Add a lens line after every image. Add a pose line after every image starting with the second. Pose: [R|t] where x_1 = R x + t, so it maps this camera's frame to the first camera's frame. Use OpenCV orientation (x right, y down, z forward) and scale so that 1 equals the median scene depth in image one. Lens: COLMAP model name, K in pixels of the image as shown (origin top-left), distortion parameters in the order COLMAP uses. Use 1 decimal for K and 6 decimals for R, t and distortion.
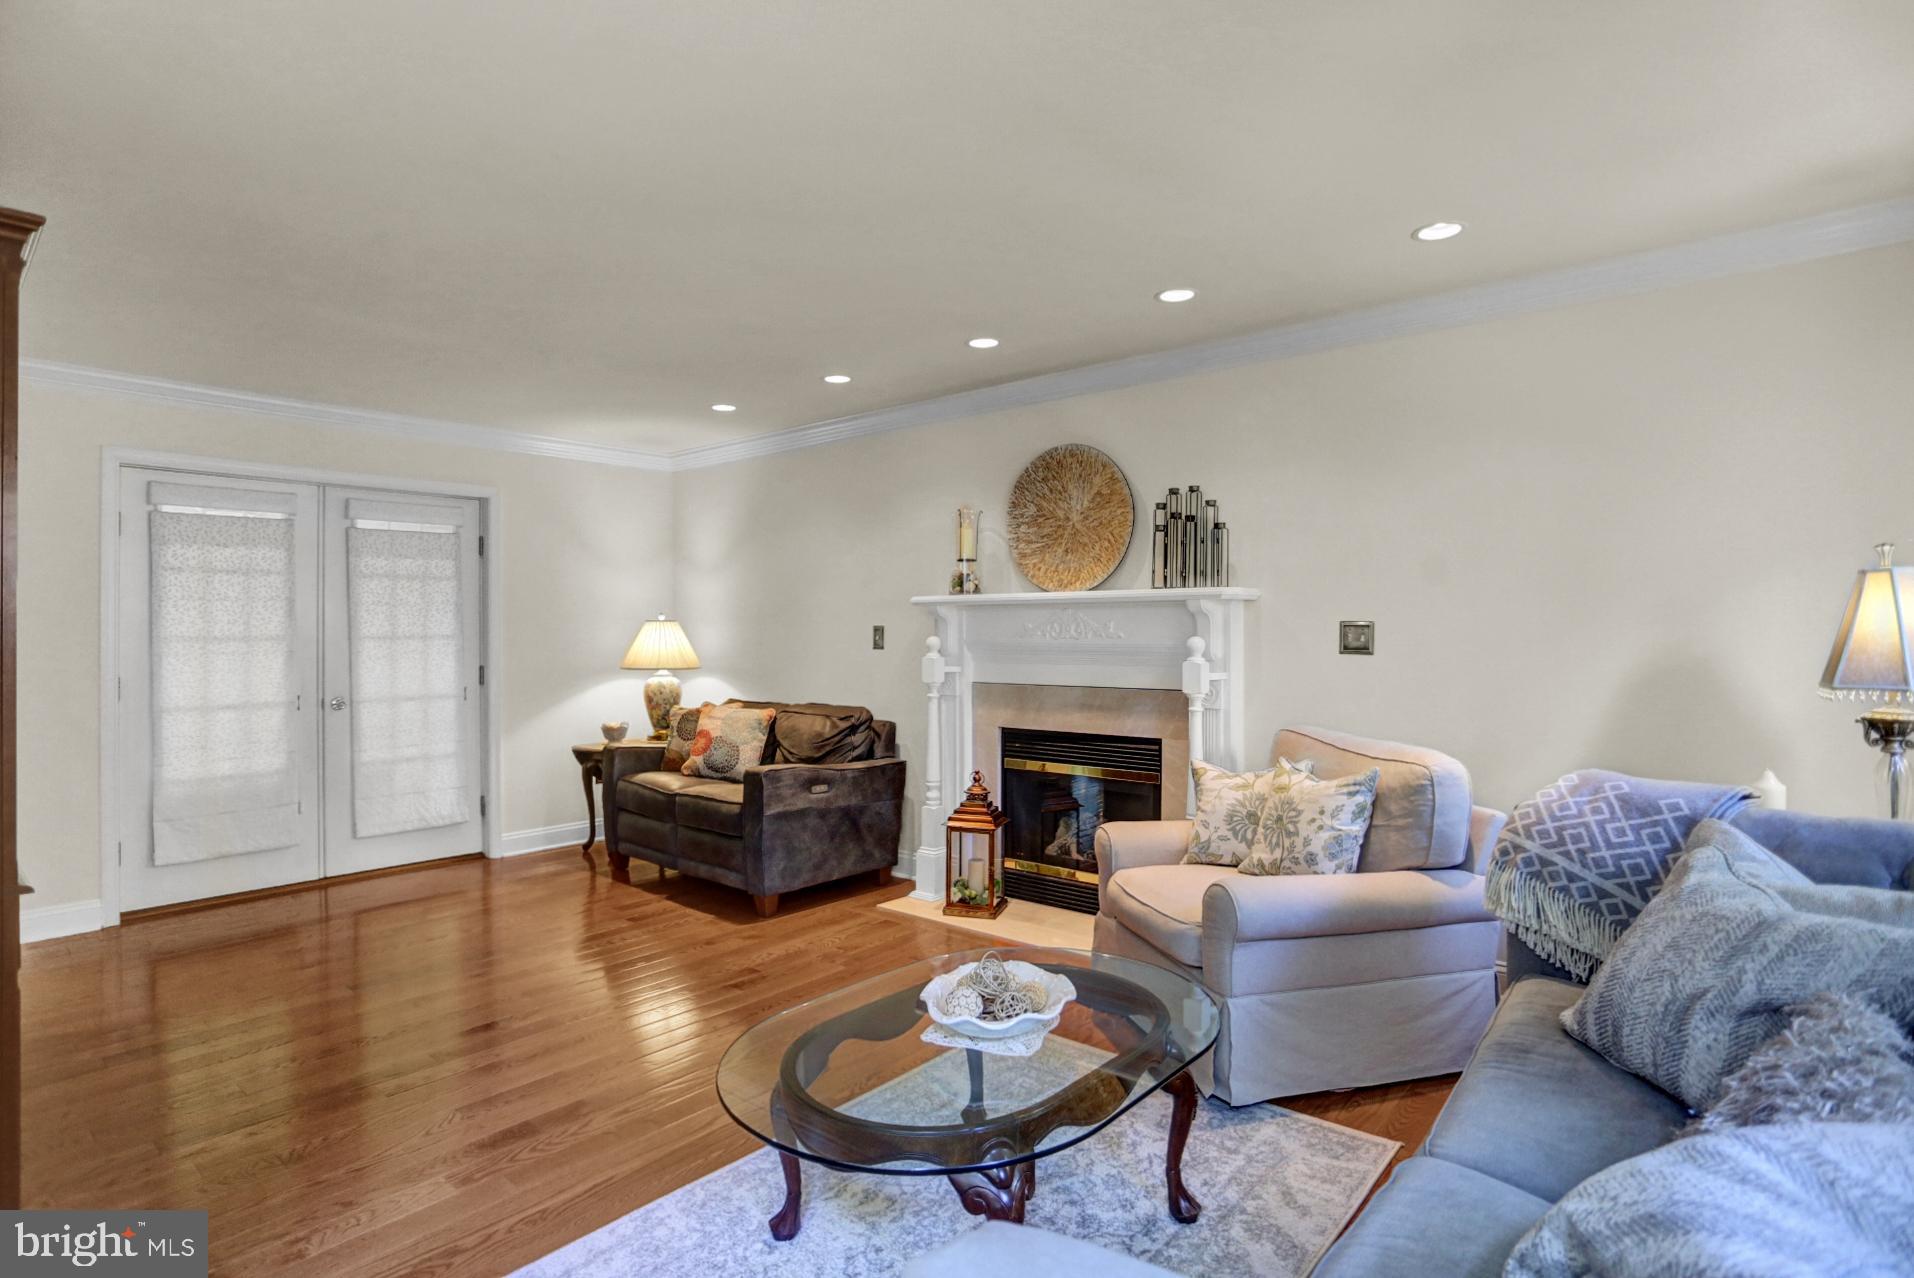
lens RADIAL K [[1030.8, 0, 957.1], [0, 1030.8, 638.3], [0, 0, 1]] dist [-0.001431, -0.000034]
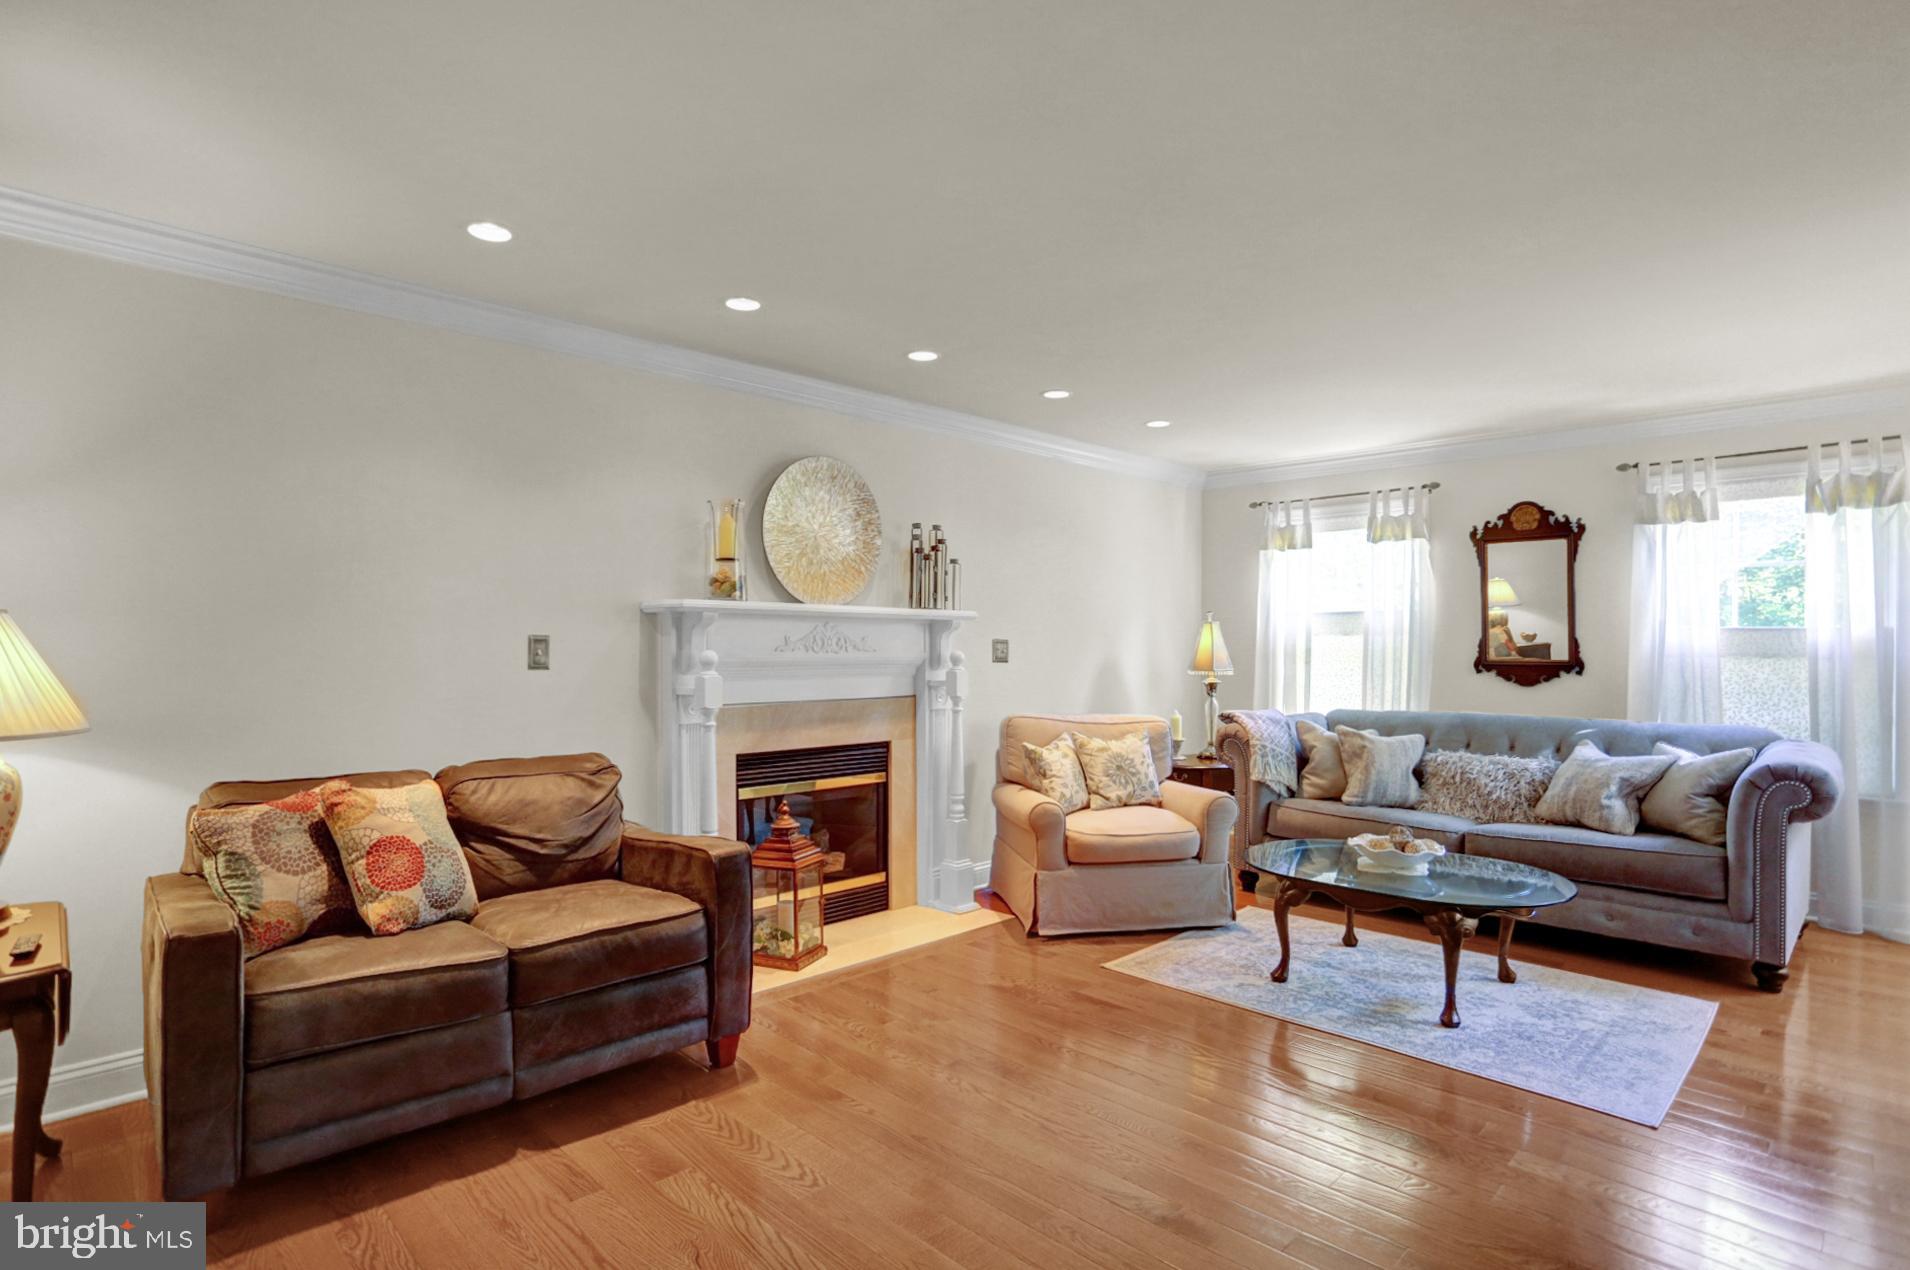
lens RADIAL K [[967.4, 0, 939.6], [0, 967.4, 621.2], [0, 0, 1]] dist [-0.072867, 0.035637]
pose [[0.054268, 0.030452, 0.998062, -0.810729], [0.001213, 0.999532, -0.030563, -0.001870], [-0.998526, 0.002869, 0.054206, 0.825276]]
